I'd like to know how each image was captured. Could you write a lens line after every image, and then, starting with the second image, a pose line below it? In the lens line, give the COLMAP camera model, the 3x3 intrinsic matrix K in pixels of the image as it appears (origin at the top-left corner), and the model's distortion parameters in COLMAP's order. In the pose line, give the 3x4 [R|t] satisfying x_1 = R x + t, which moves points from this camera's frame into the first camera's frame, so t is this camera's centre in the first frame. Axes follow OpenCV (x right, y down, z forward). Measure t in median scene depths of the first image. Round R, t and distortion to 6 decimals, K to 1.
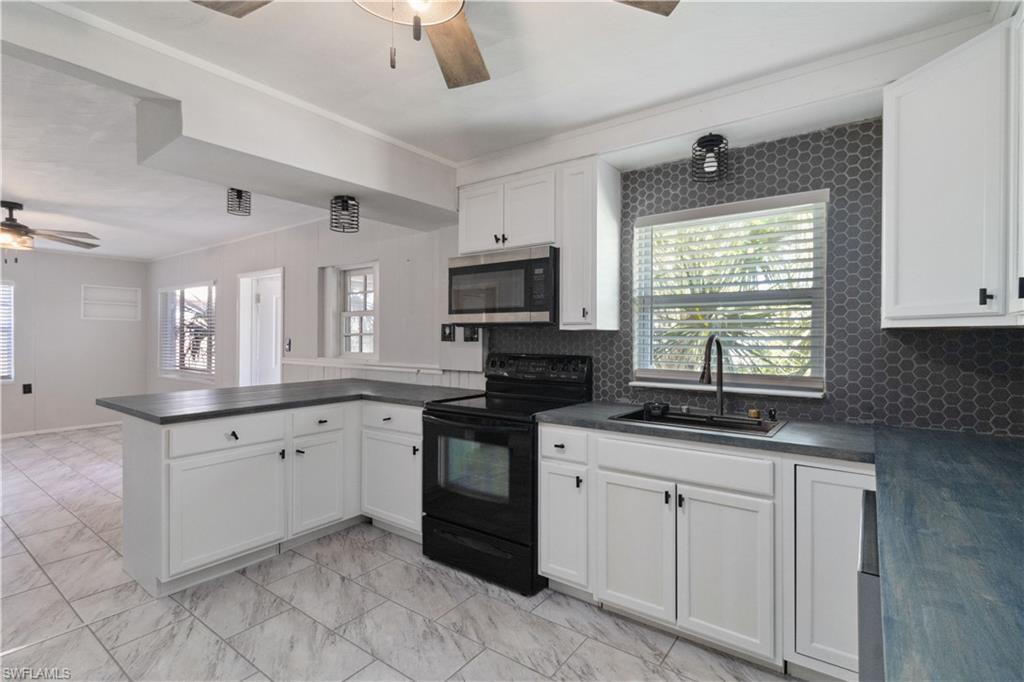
lens RADIAL K [[479.7, 0, 512.0], [0, 479.7, 341.0], [0, 0, 1]] dist [0.001150, 0.000325]
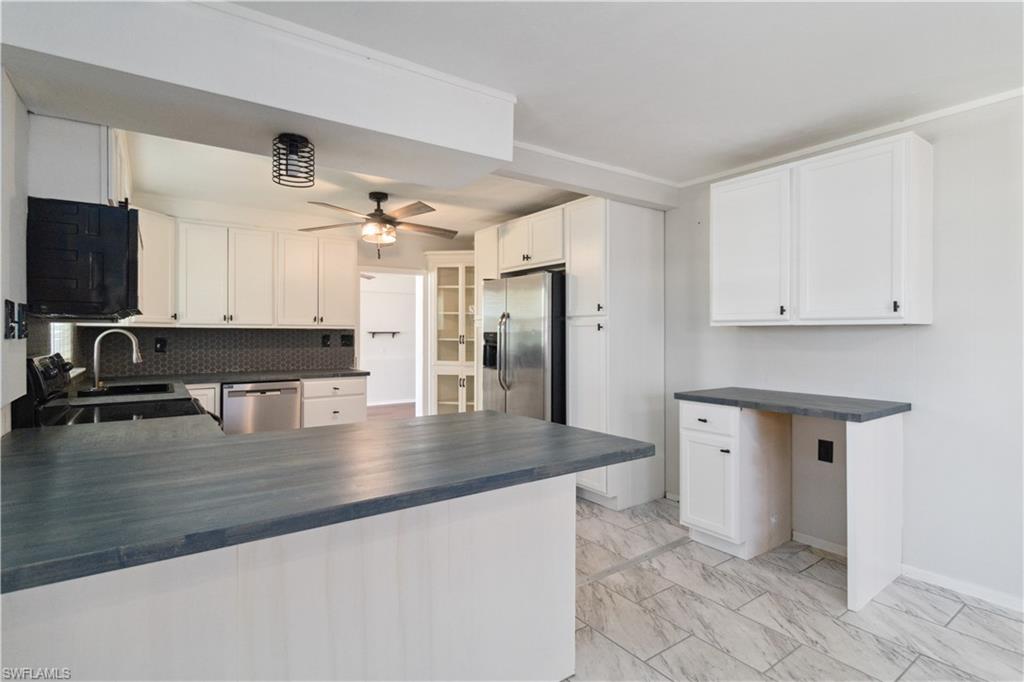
lens RADIAL K [[502.7, 0, 514.3], [0, 502.7, 332.0], [0, 0, 1]] dist [-0.001410, -0.000396]
pose [[-0.950462, -0.005629, 0.310790, -1.049292], [-0.005142, 0.999984, 0.002385, -0.013636], [-0.310798, 0.000669, -0.950476, 1.888625]]
